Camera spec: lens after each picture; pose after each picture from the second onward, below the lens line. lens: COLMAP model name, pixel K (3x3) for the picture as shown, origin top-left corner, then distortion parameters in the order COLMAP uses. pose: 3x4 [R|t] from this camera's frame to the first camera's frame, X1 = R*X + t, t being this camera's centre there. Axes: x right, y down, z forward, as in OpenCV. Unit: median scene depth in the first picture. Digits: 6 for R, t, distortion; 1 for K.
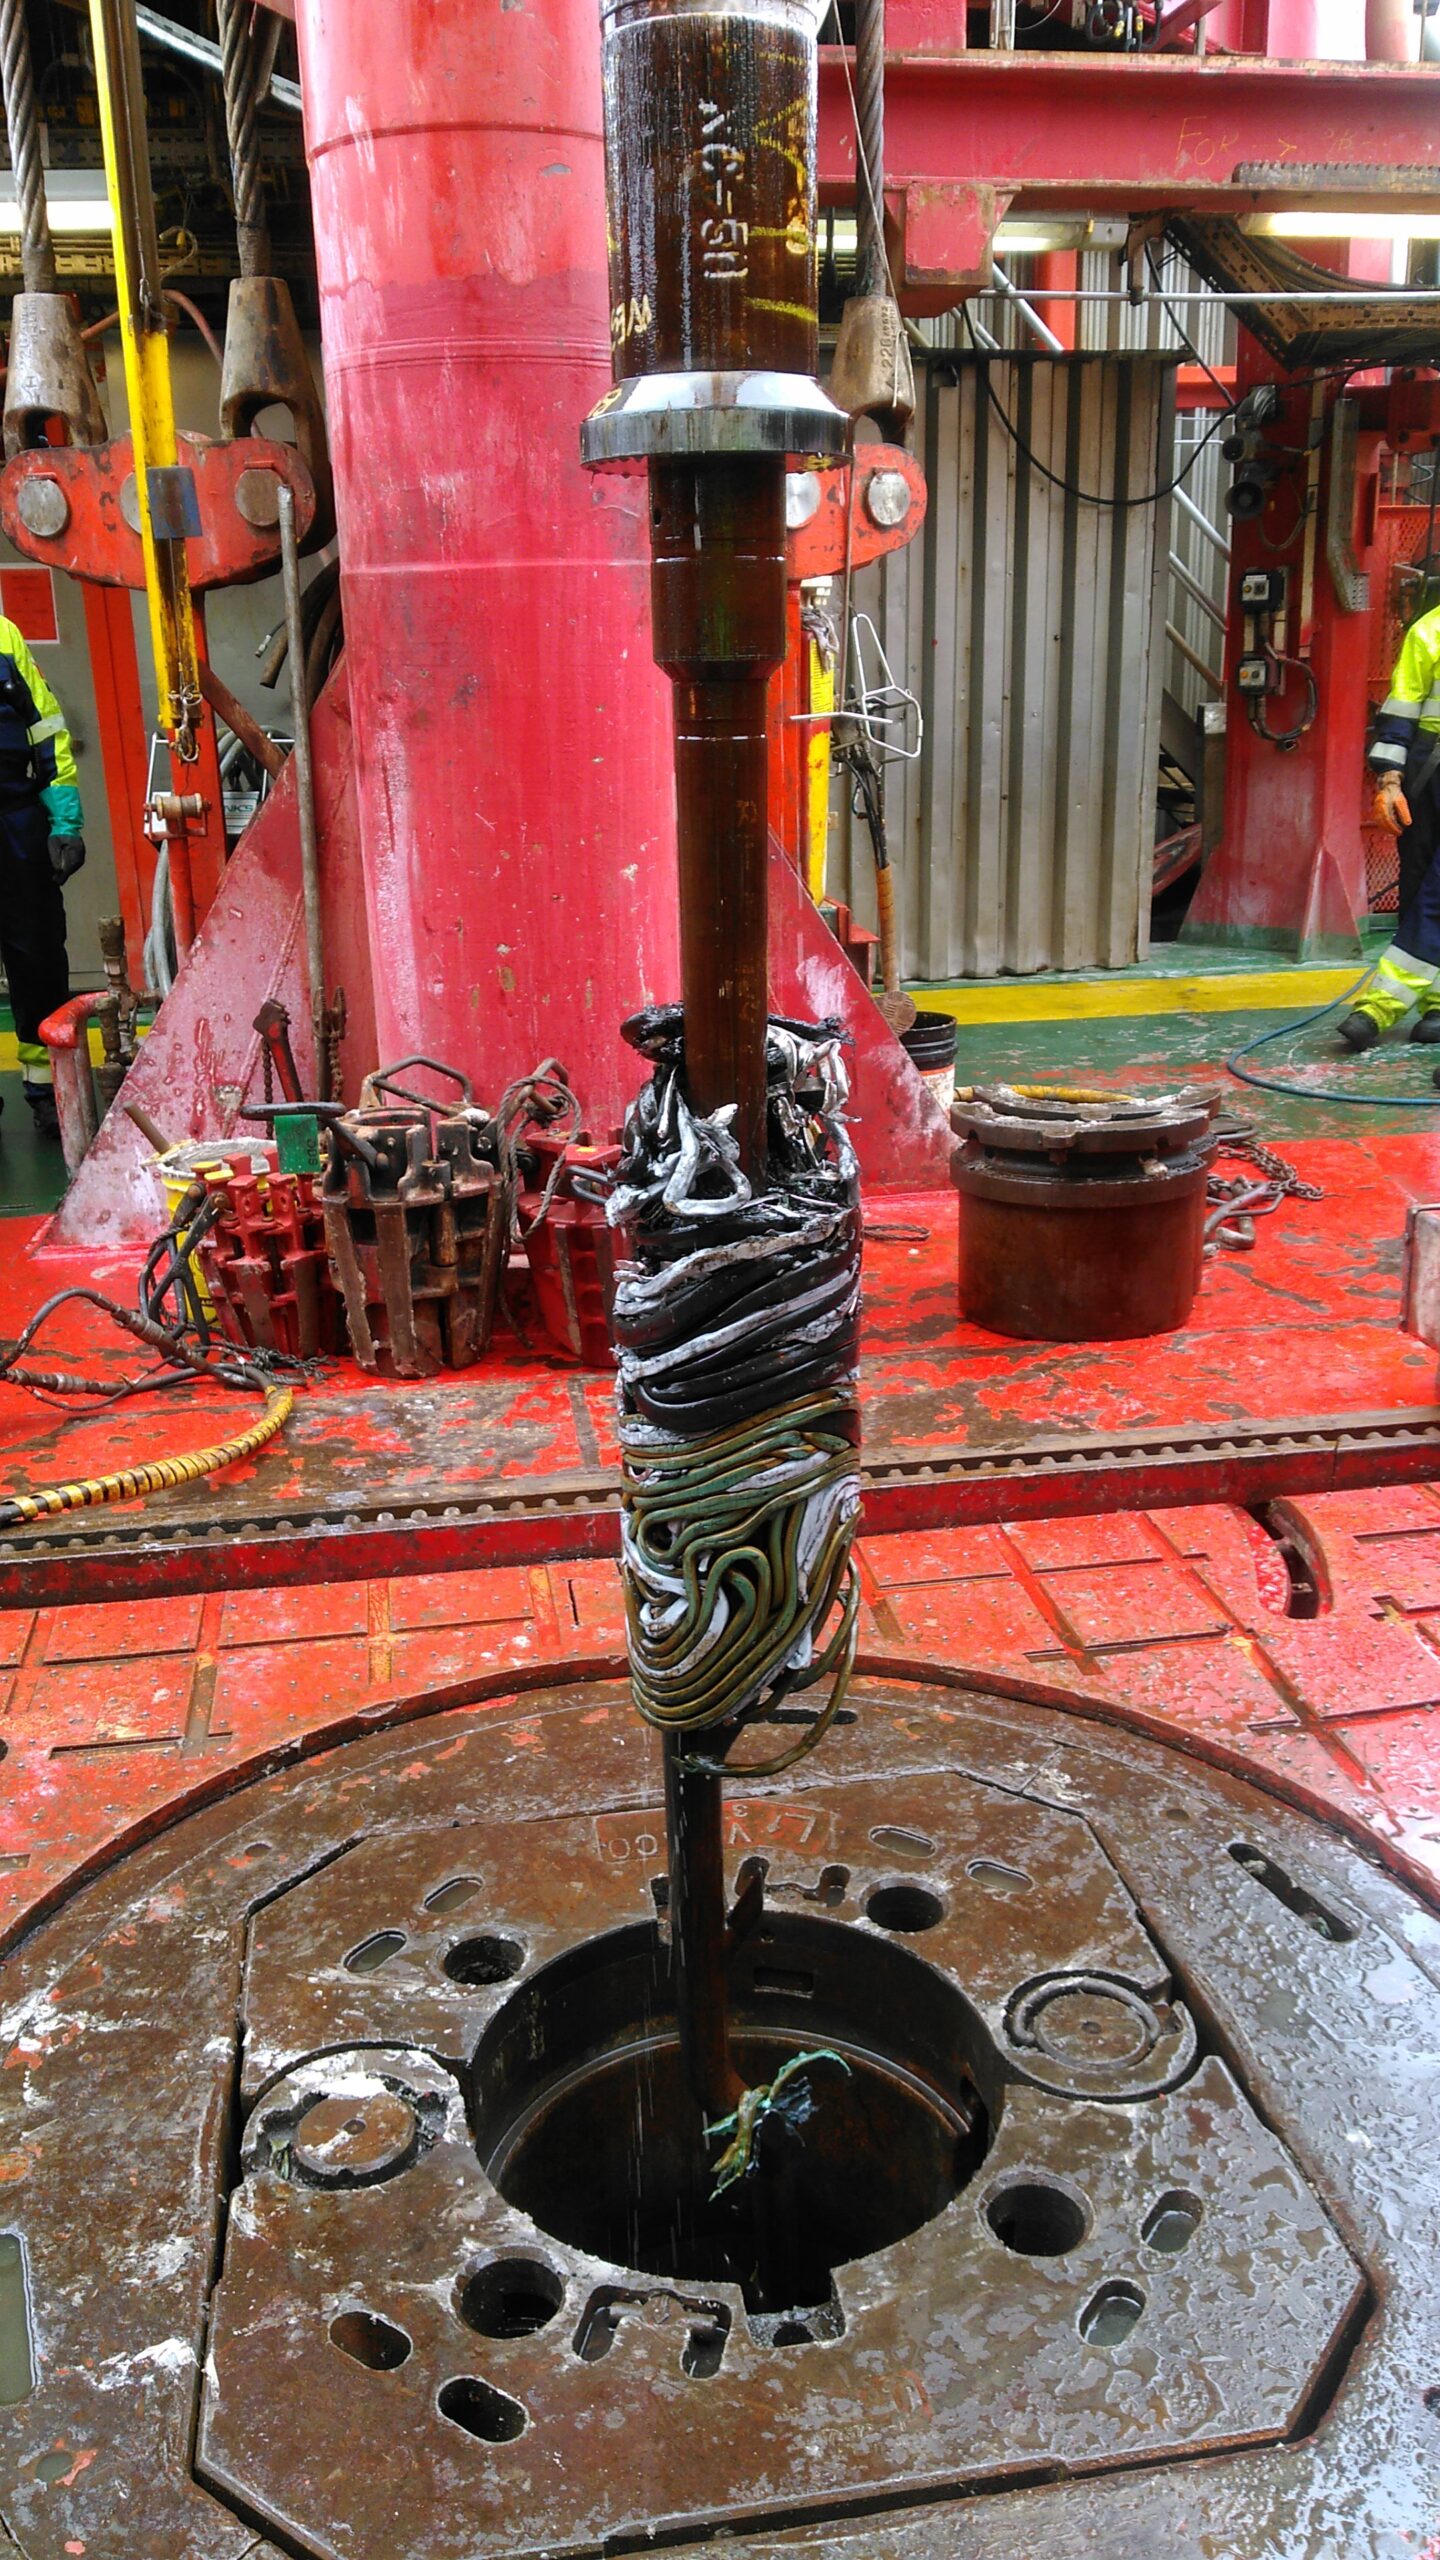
lens RADIAL K [[1975.6, 0, 727.2], [0, 1975.6, 1285.6], [0, 0, 1]] dist [0.056806, -0.100824]
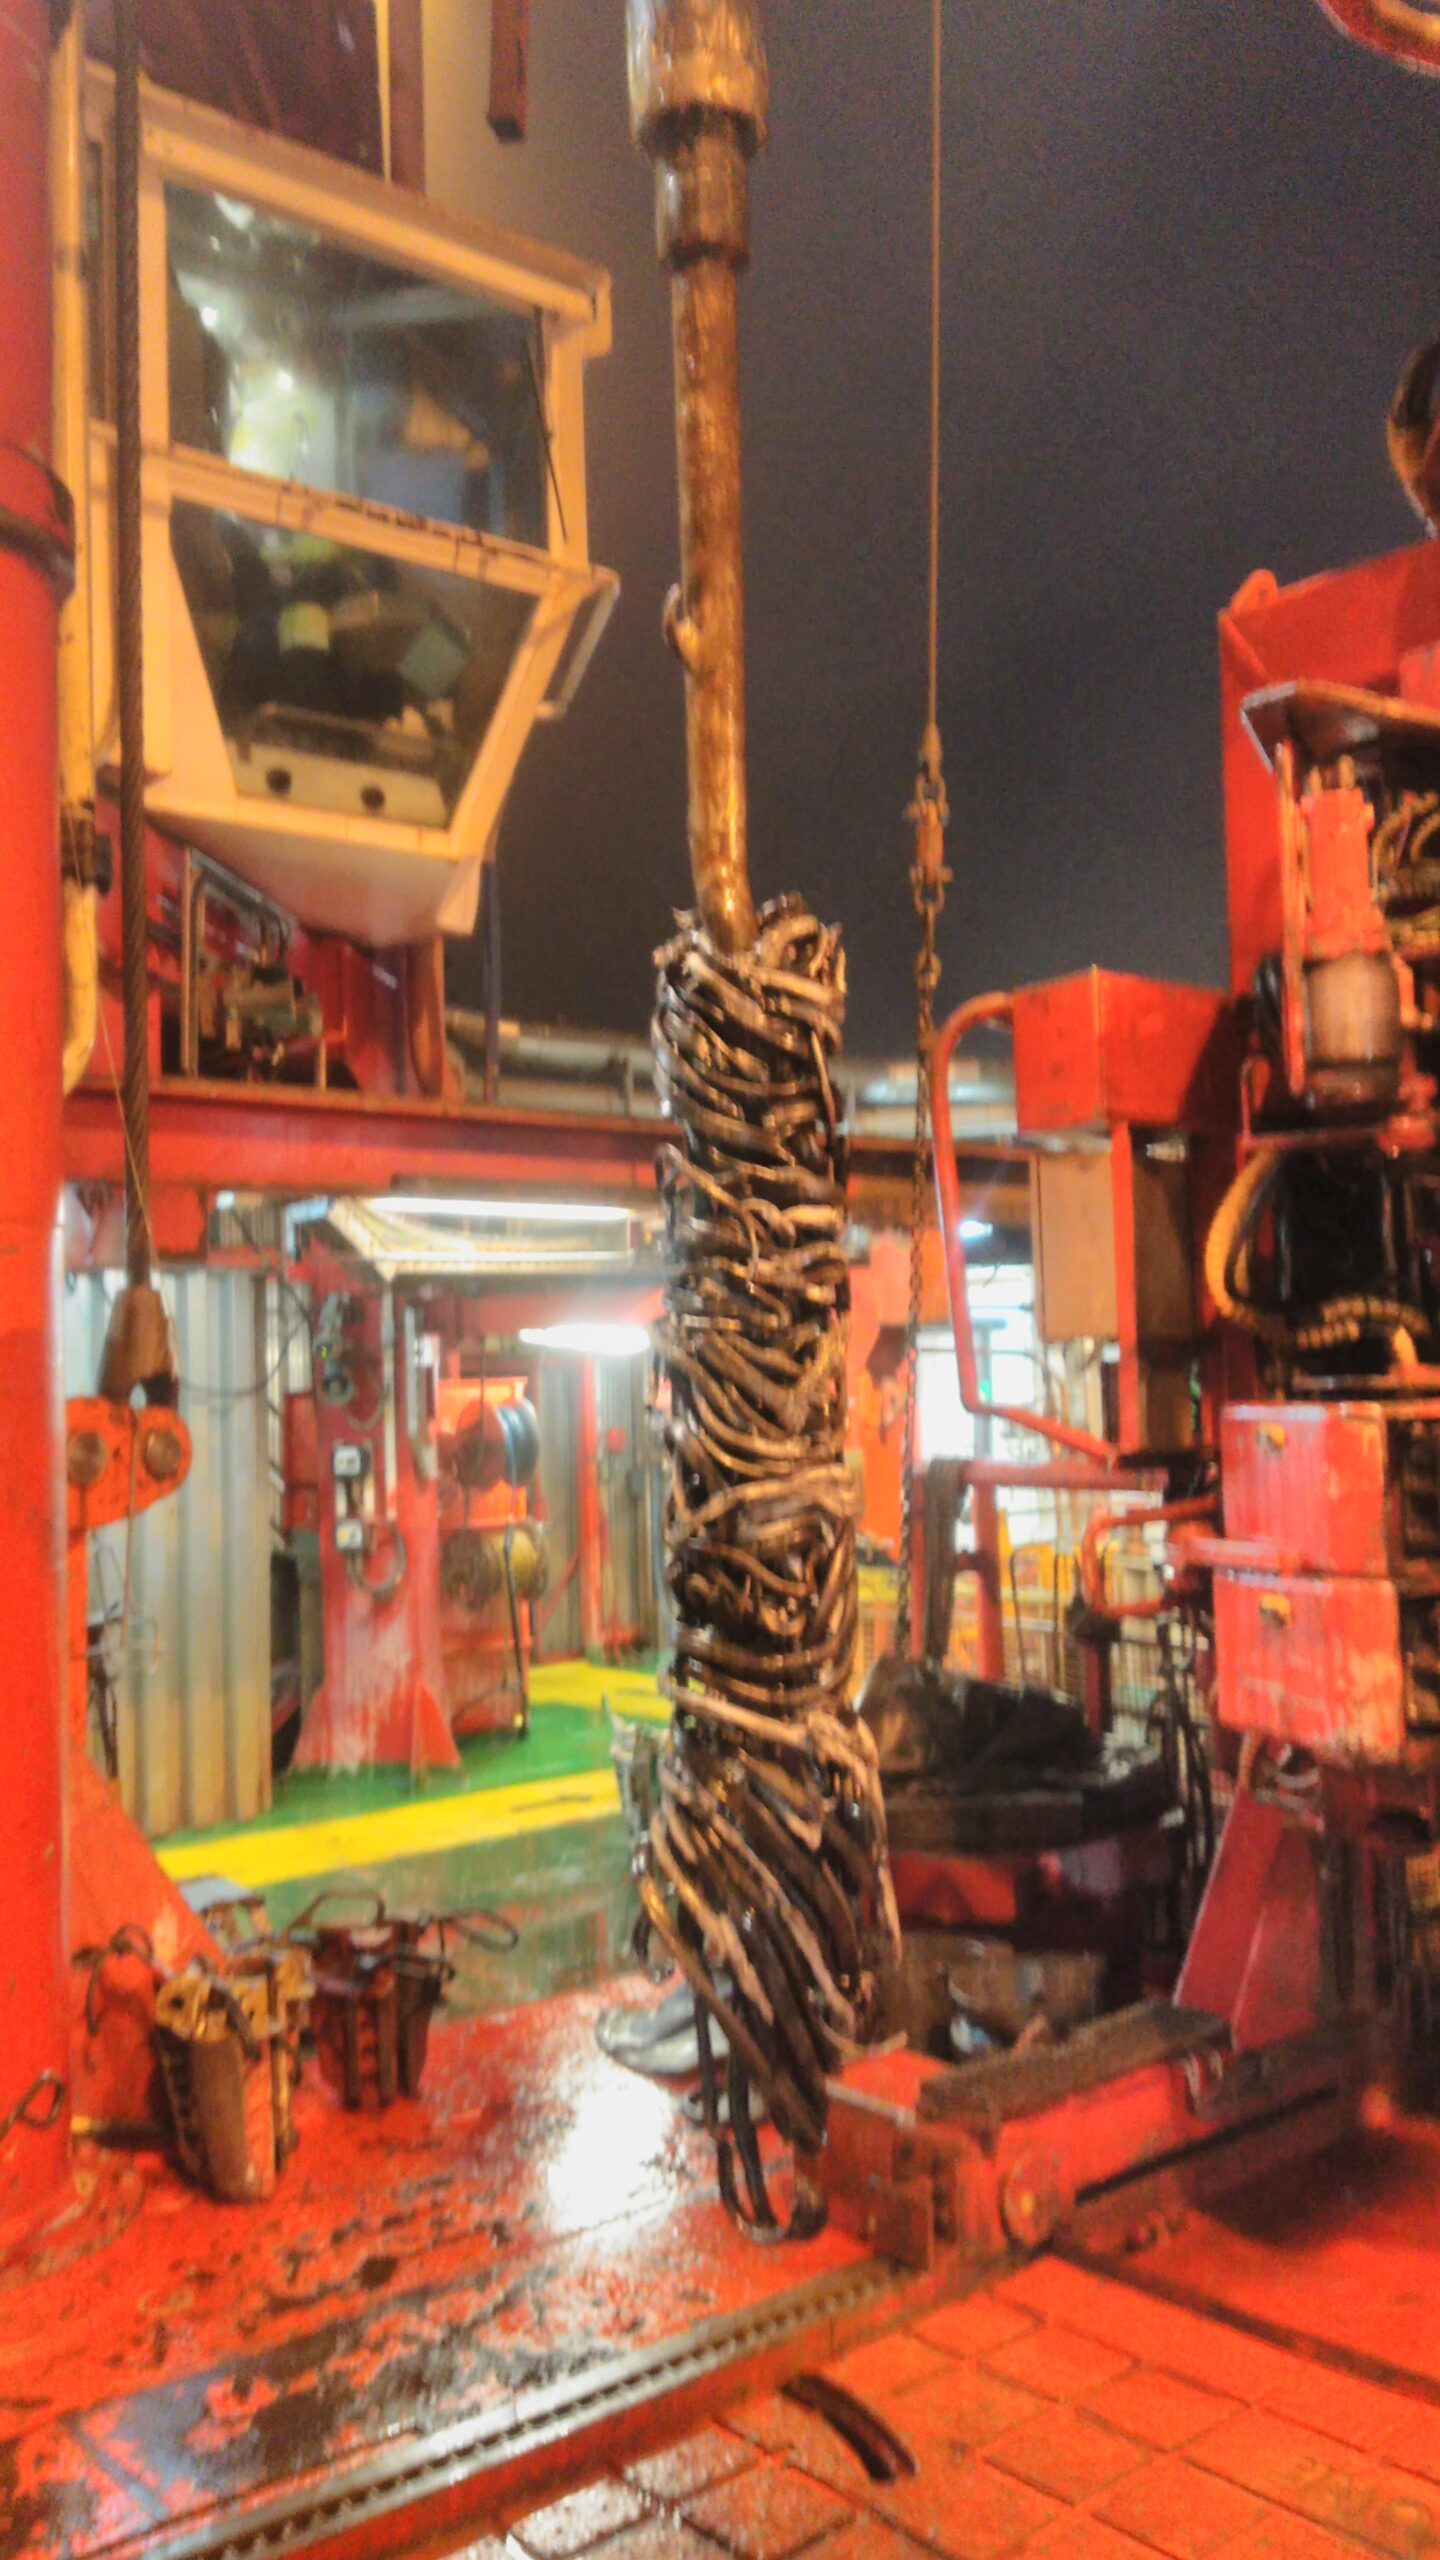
lens RADIAL K [[2073.5, 0, 730.1], [0, 2073.5, 1258.9], [0, 0, 1]] dist [0.050984, -0.079927]
pose [[0.852985, 0.026591, 0.521257, -0.362046], [0.167185, 0.932160, -0.321134, -0.100791], [-0.494435, 0.361069, 0.790673, -0.158406]]
